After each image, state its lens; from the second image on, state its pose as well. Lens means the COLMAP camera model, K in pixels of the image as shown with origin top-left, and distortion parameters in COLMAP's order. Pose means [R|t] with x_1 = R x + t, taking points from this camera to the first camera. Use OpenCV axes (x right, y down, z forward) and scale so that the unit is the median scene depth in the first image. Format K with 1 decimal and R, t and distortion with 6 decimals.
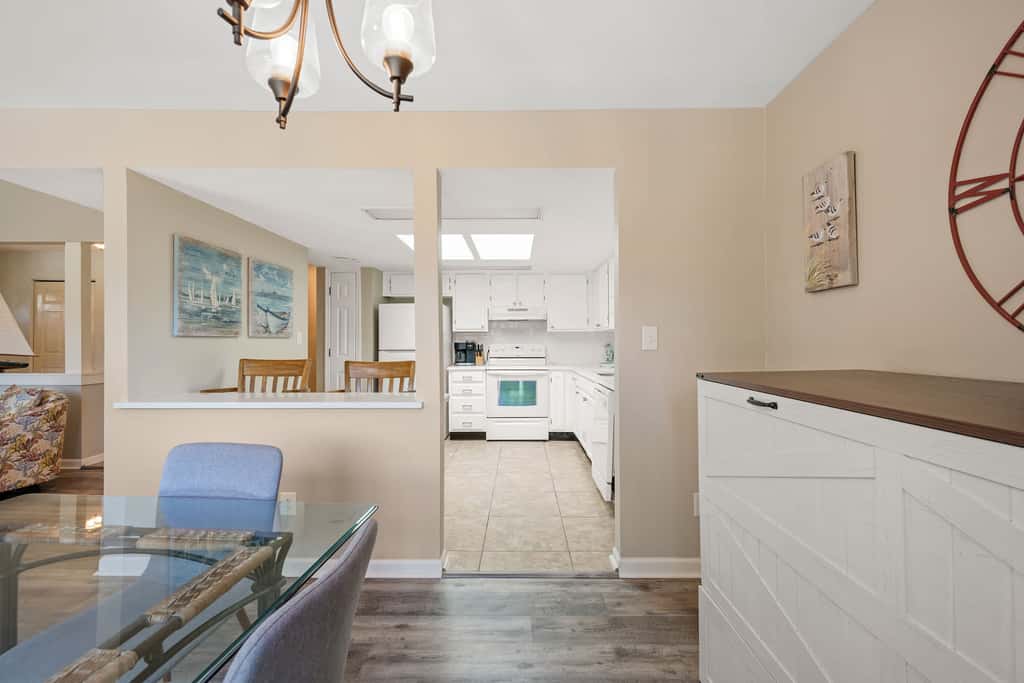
lens RADIAL K [[428.8, 0, 513.2], [0, 428.8, 338.7], [0, 0, 1]] dist [0.001916, -0.000206]
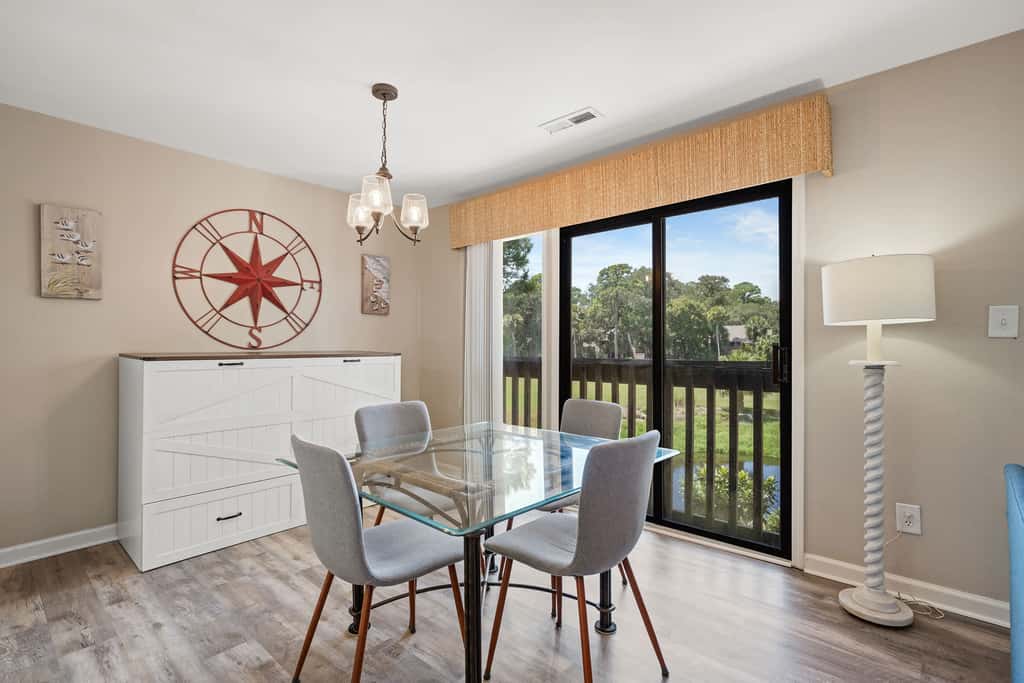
lens RADIAL K [[475.8, 0, 511.3], [0, 475.8, 343.8], [0, 0, 1]] dist [-0.001148, 0.001142]
pose [[-0.747844, 0.000363, 0.663874, -0.447732], [-0.003557, 0.999983, -0.004554, 0.011293], [-0.663865, -0.005767, -0.747830, 0.400828]]
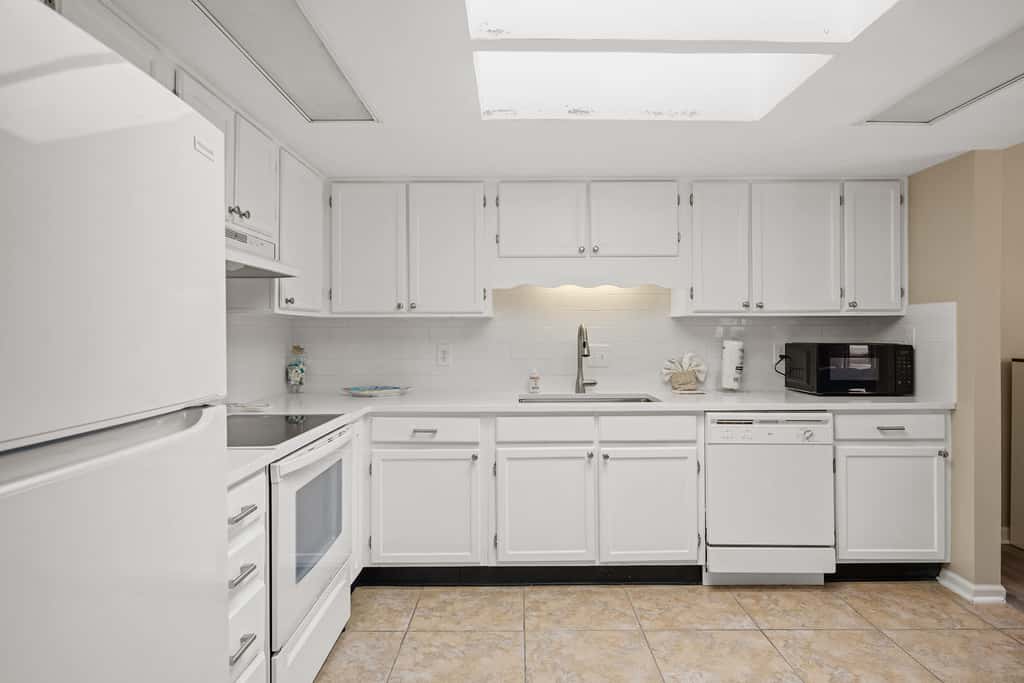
lens RADIAL K [[549.7, 0, 513.0], [0, 549.7, 328.8], [0, 0, 1]] dist [-0.004785, 0.000506]
pose [[-0.005095, 0.008060, 0.999955, -0.379380], [-0.009005, 0.999927, -0.008105, -0.002404], [-0.999946, -0.009046, -0.005022, 0.862258]]
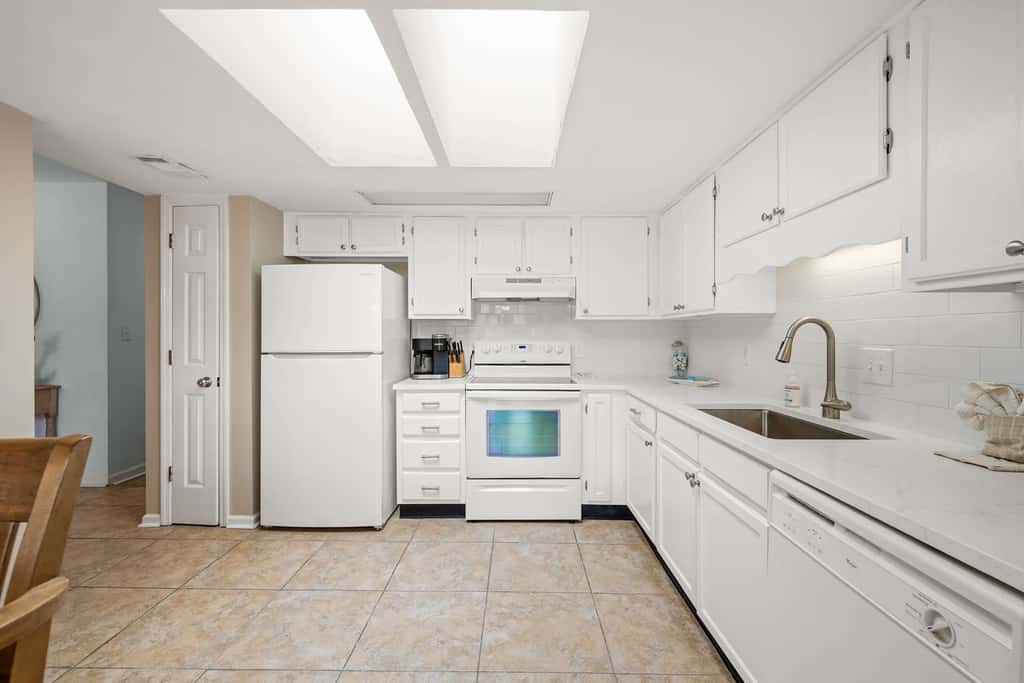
lens RADIAL K [[428.8, 0, 517.4], [0, 428.8, 334.4], [0, 0, 1]] dist [0.001916, -0.000206]
pose [[0.999825, 0.003464, 0.018370, -0.008249], [-0.003652, 0.999941, 0.010193, -0.002482], [-0.018334, -0.010258, 0.999779, 0.457921]]
